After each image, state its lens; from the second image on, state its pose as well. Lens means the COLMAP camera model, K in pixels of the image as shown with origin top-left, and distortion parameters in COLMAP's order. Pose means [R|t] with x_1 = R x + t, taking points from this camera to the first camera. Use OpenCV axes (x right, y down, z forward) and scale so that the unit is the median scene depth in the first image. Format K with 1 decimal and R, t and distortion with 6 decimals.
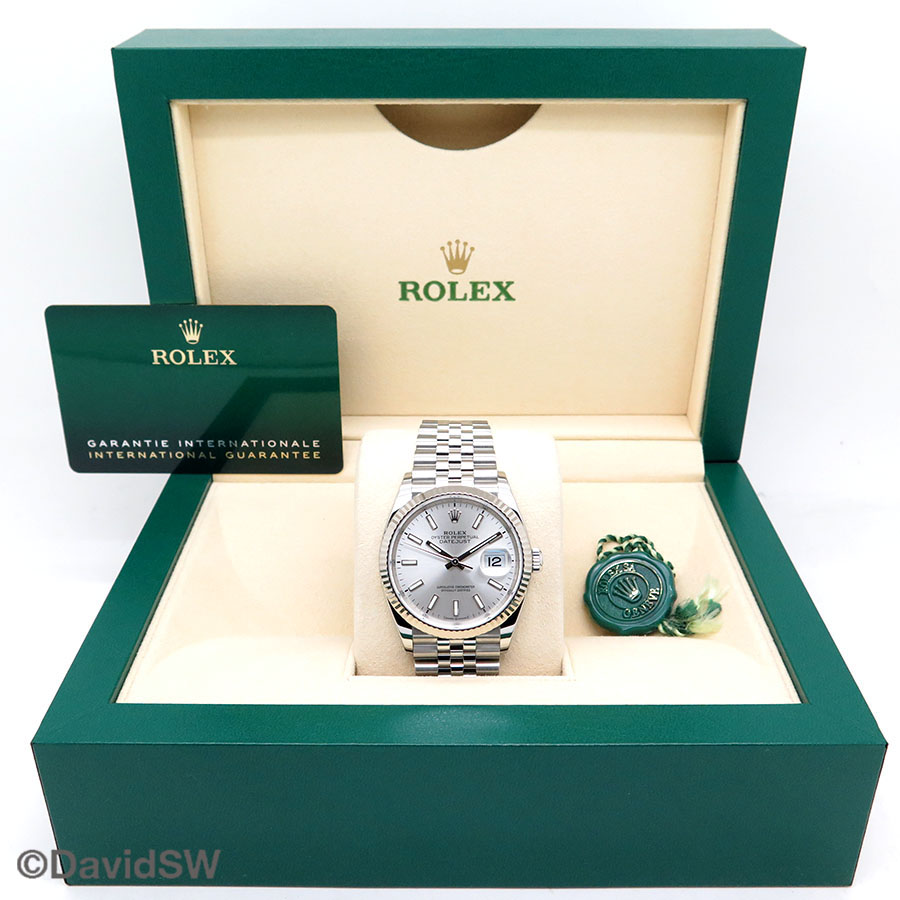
lens RADIAL K [[942.5, 0, 444.1], [0, 942.5, 451.0], [0, 0, 1]] dist [-0.002904, 0.000000]
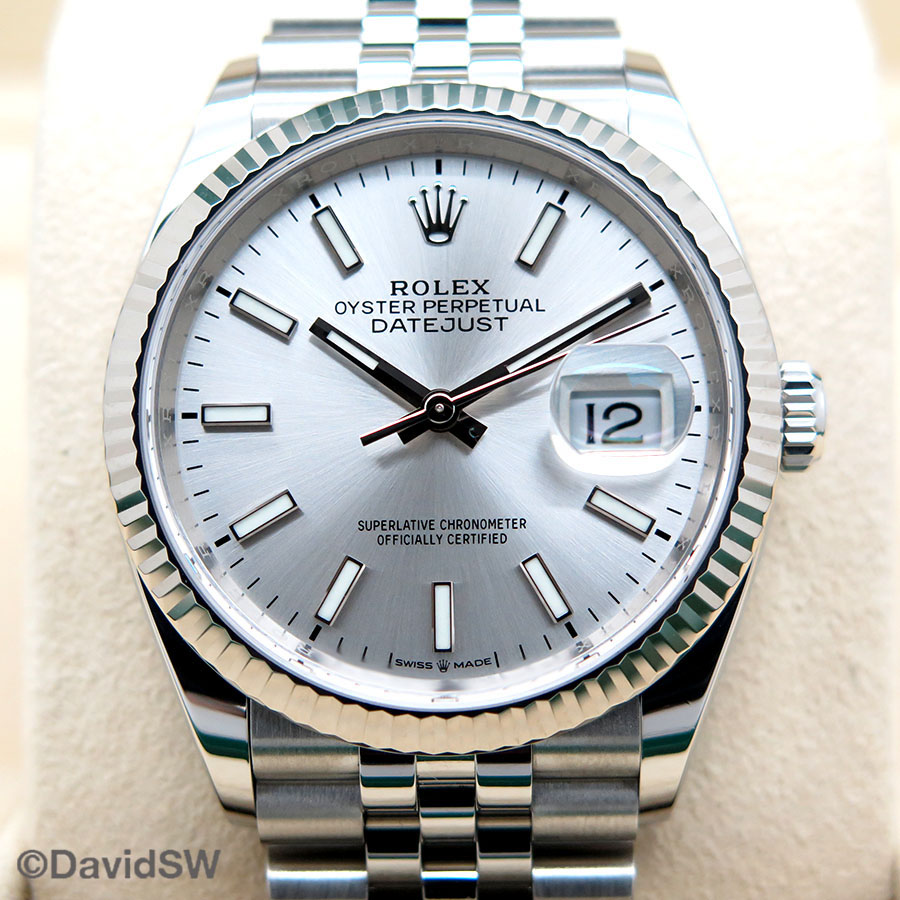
lens RADIAL K [[1899.0, 0, 453.3], [0, 1899.0, 449.7], [0, 0, 1]] dist [0.053930, 0.000000]
pose [[0.999995, 0.000698, -0.002964, 0.016100], [-0.000688, 0.999994, 0.003470, 0.124206], [0.002966, -0.003468, 0.999990, 0.544901]]
